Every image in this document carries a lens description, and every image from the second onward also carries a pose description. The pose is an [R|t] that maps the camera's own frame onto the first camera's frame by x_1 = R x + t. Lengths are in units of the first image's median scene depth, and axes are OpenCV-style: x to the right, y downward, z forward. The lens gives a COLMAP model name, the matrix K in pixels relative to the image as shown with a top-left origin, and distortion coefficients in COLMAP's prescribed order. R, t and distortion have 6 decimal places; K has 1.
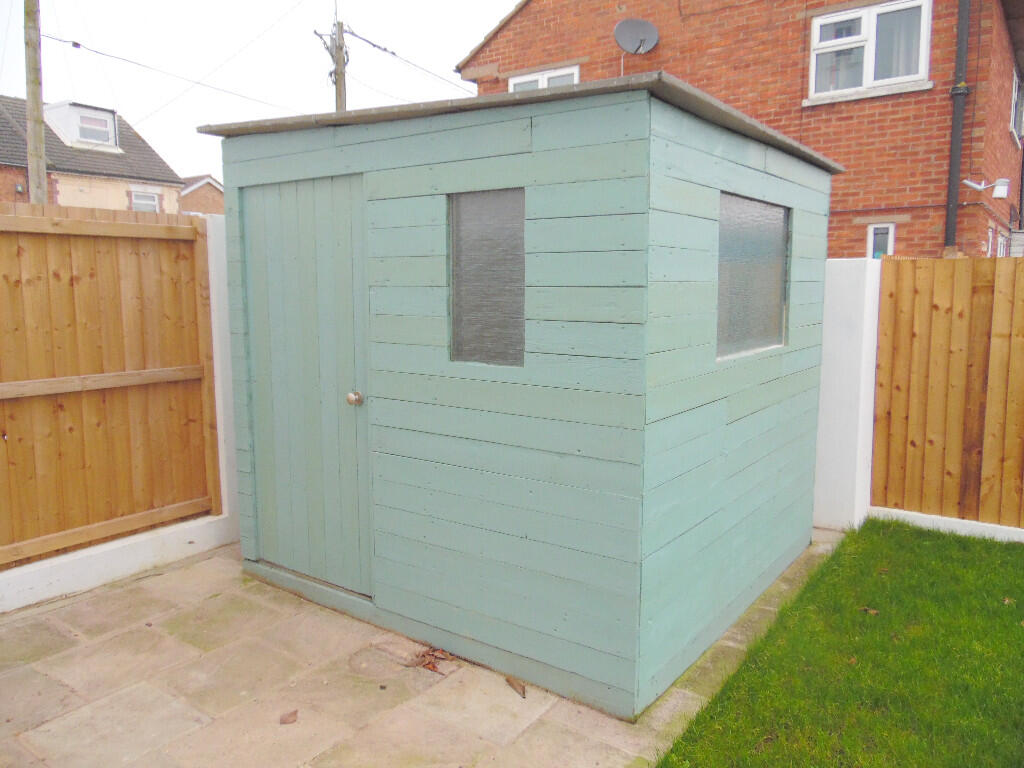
lens RADIAL K [[770.7, 0, 512.0], [0, 770.7, 378.7], [0, 0, 1]] dist [0.001032, 0.023770]
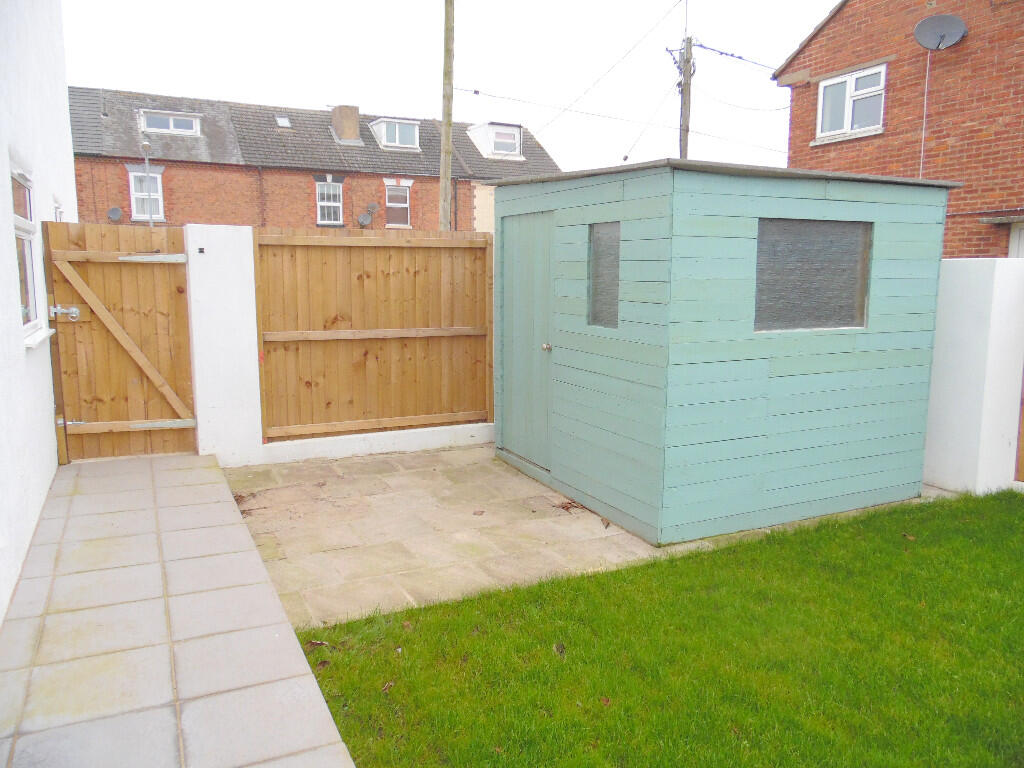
lens RADIAL K [[770.7, 0, 509.5], [0, 770.7, 383.3], [0, 0, 1]] dist [0.001032, 0.023770]
pose [[0.879793, 0.075878, -0.469261, 0.439916], [-0.065606, 0.997113, 0.038230, 0.038891], [0.470807, -0.002849, 0.882231, -0.421237]]
